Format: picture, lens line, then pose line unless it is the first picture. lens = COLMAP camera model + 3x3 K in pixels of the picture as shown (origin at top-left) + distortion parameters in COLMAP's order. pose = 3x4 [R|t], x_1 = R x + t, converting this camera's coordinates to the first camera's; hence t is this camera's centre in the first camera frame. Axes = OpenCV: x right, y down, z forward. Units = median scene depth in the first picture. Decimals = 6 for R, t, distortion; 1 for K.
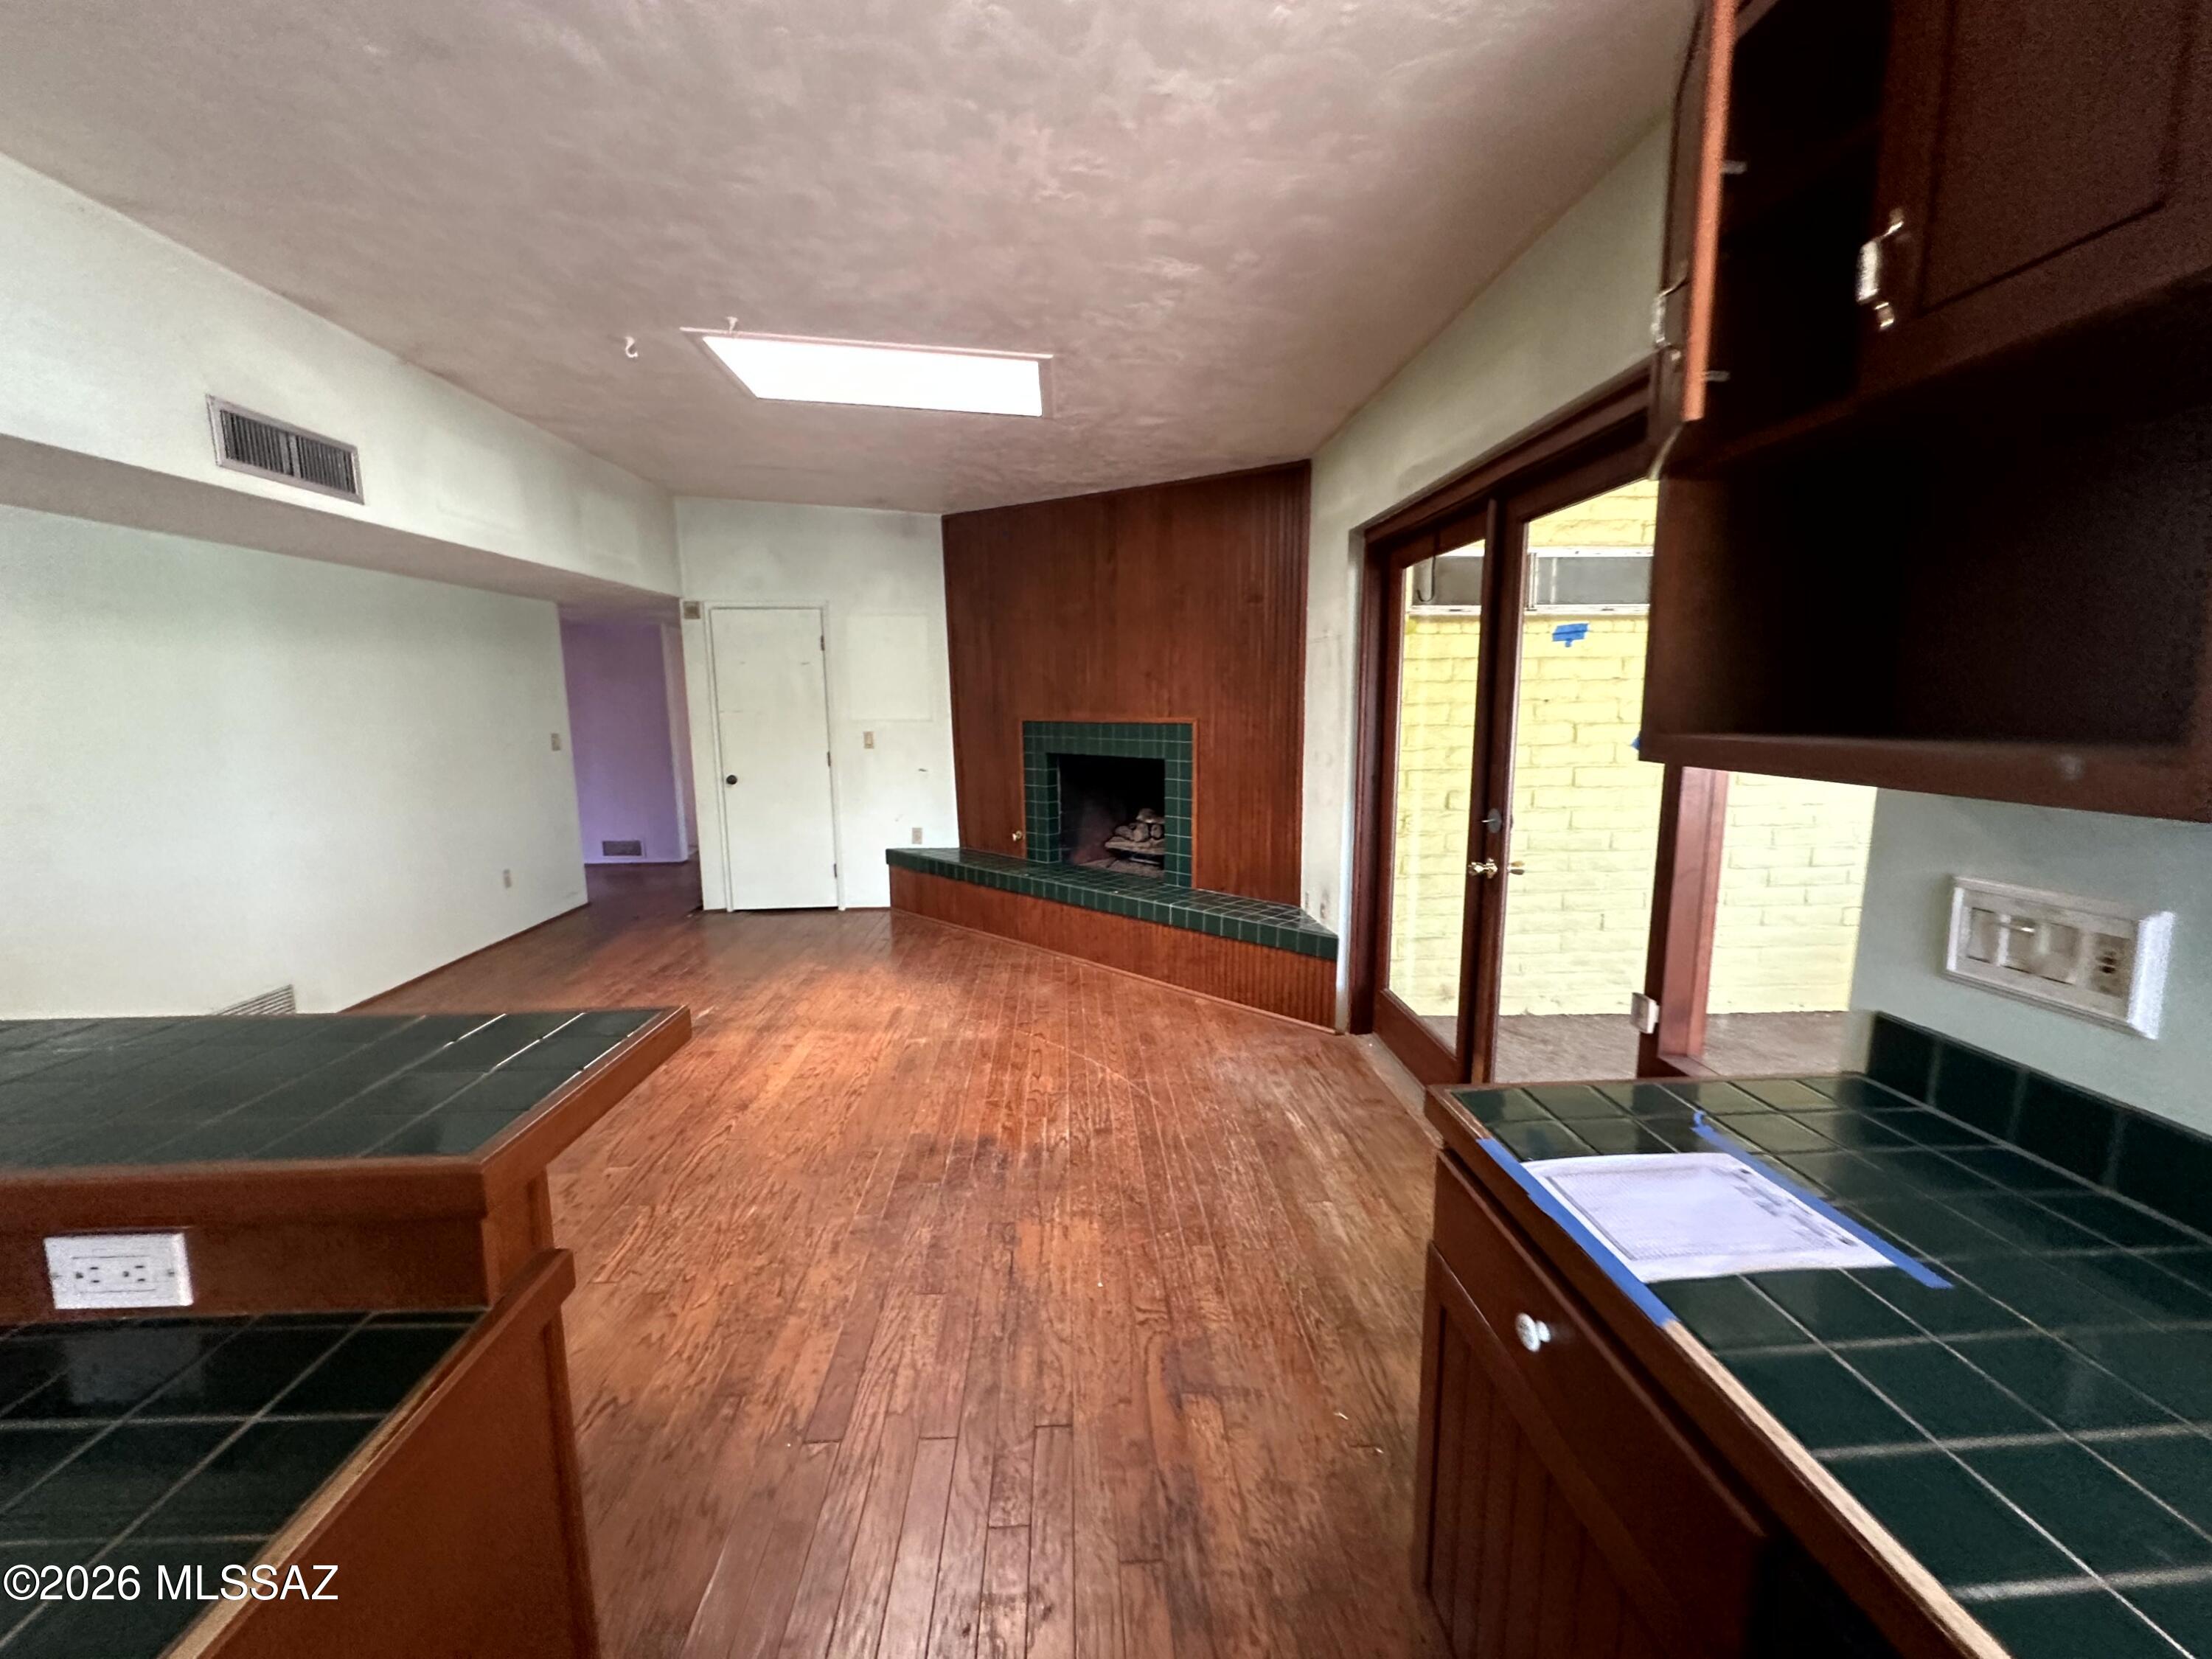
lens RADIAL K [[877.3, 0, 1111.1], [0, 877.3, 826.1], [0, 0, 1]] dist [-0.000706, -0.000013]
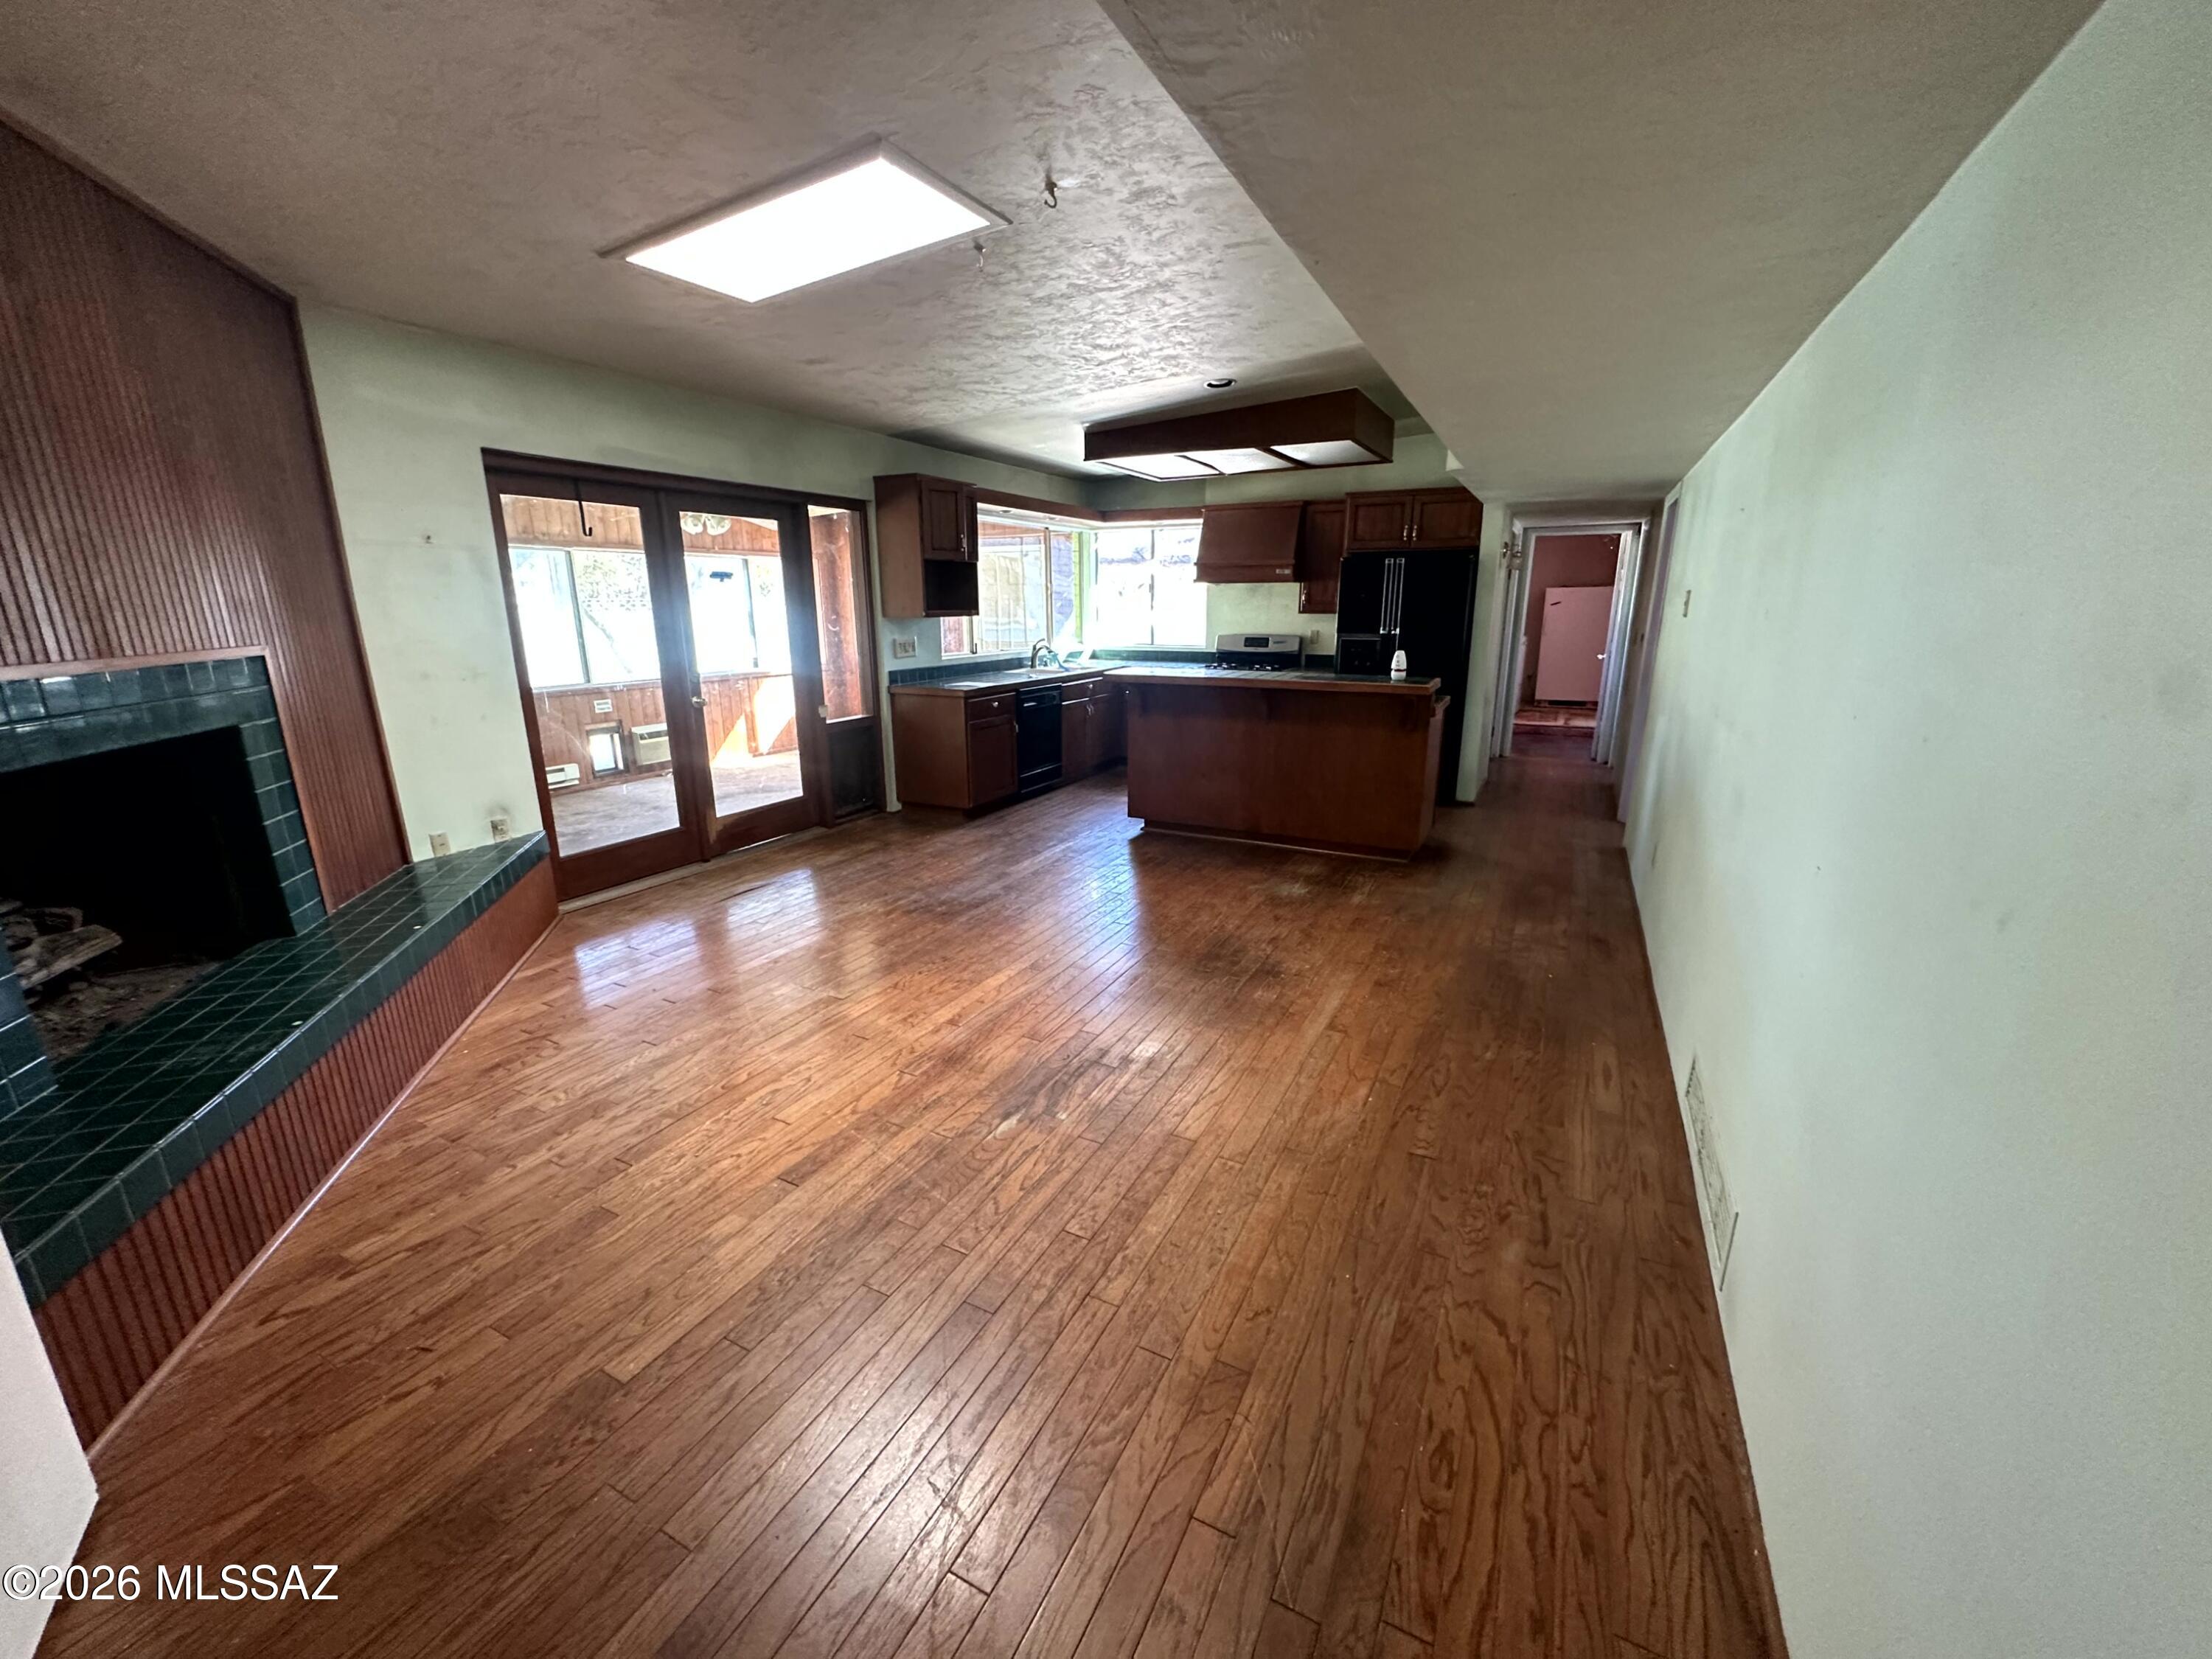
lens RADIAL K [[877.3, 0, 1102.6], [0, 877.3, 833.3], [0, 0, 1]] dist [-0.000706, -0.000013]
pose [[-0.861467, -0.116952, 0.494162, -0.904853], [0.085617, 0.925738, 0.368346, -0.219785], [-0.500543, 0.359627, -0.787480, 1.557145]]
